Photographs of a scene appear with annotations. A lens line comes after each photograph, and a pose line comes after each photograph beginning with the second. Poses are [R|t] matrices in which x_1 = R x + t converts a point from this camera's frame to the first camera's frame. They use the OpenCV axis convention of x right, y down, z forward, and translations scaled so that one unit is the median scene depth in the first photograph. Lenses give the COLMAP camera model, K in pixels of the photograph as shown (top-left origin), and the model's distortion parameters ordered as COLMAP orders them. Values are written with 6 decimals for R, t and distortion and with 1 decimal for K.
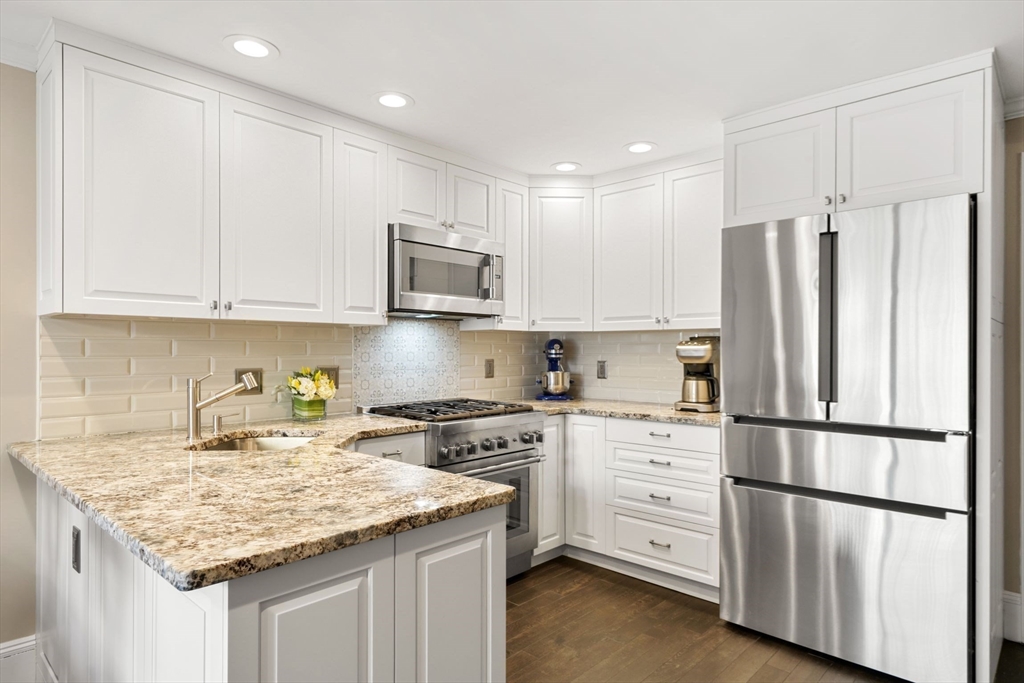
lens RADIAL K [[590.3, 0, 513.5], [0, 590.3, 344.9], [0, 0, 1]] dist [0.007243, 0.000333]
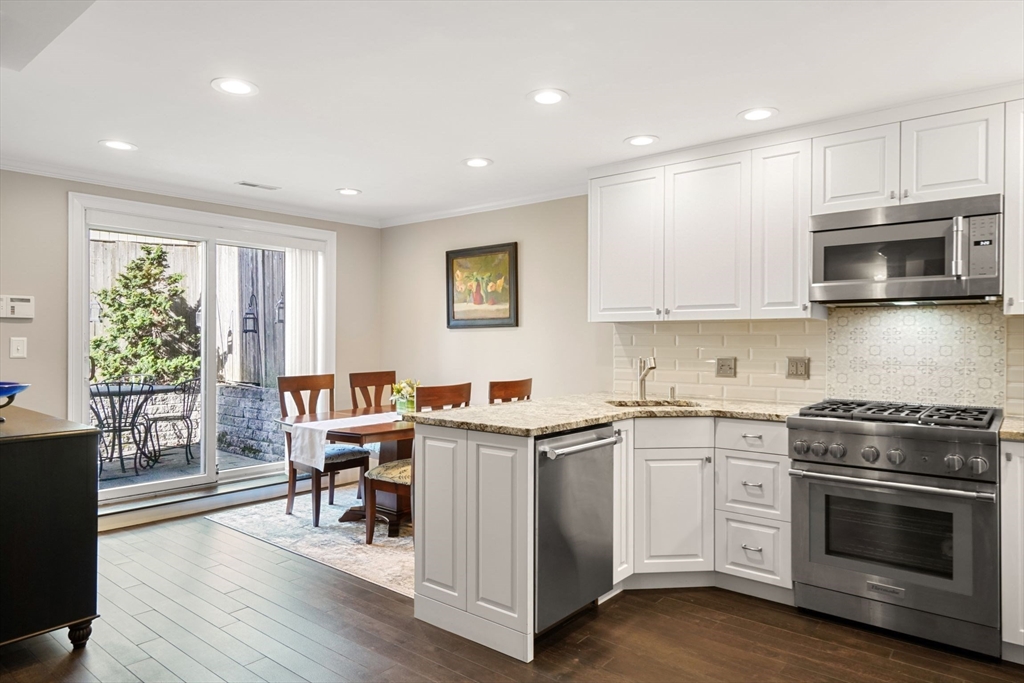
lens RADIAL K [[633.2, 0, 513.7], [0, 633.2, 342.9], [0, 0, 1]] dist [-0.004076, -0.000299]
pose [[0.056237, 0.000589, -0.998417, 1.047673], [0.003297, 0.999994, 0.000776, 0.008557], [0.998412, -0.003336, 0.056234, 0.544171]]
